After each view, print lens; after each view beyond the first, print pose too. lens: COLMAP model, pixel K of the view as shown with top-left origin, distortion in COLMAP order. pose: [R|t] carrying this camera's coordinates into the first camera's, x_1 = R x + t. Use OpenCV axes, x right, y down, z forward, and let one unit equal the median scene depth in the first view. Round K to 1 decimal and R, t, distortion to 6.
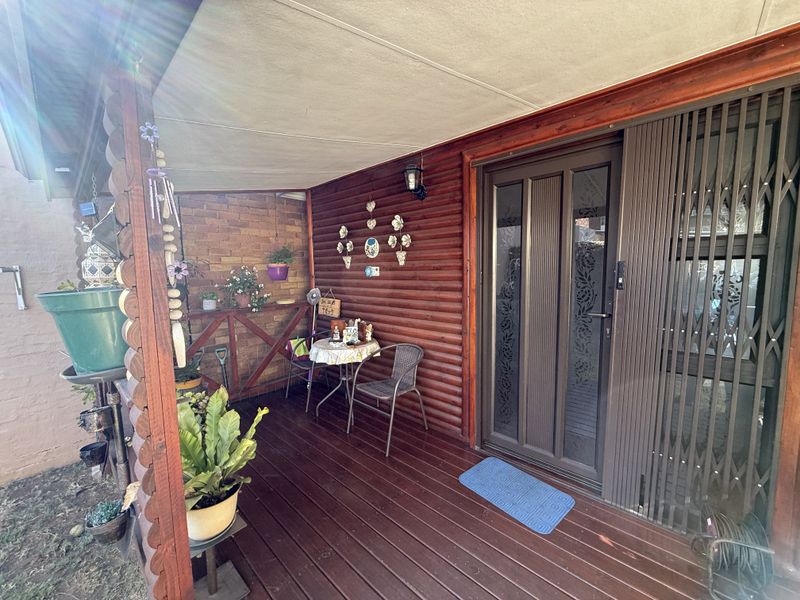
lens RADIAL K [[319.4, 0, 398.4], [0, 319.4, 301.2], [0, 0, 1]] dist [0.001135, 0.000033]
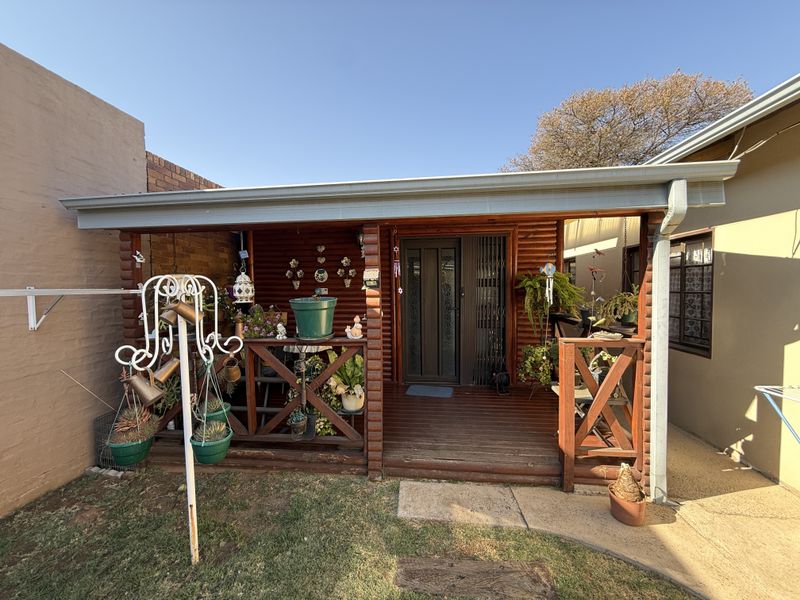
lens RADIAL K [[319.4, 0, 399.7], [0, 319.4, 299.5], [0, 0, 1]] dist [0.001135, 0.000033]
pose [[0.800915, -0.018548, 0.598491, -0.700181], [0.058388, 0.997176, -0.047233, 0.037447], [-0.595925, 0.072774, 0.799736, -0.420136]]
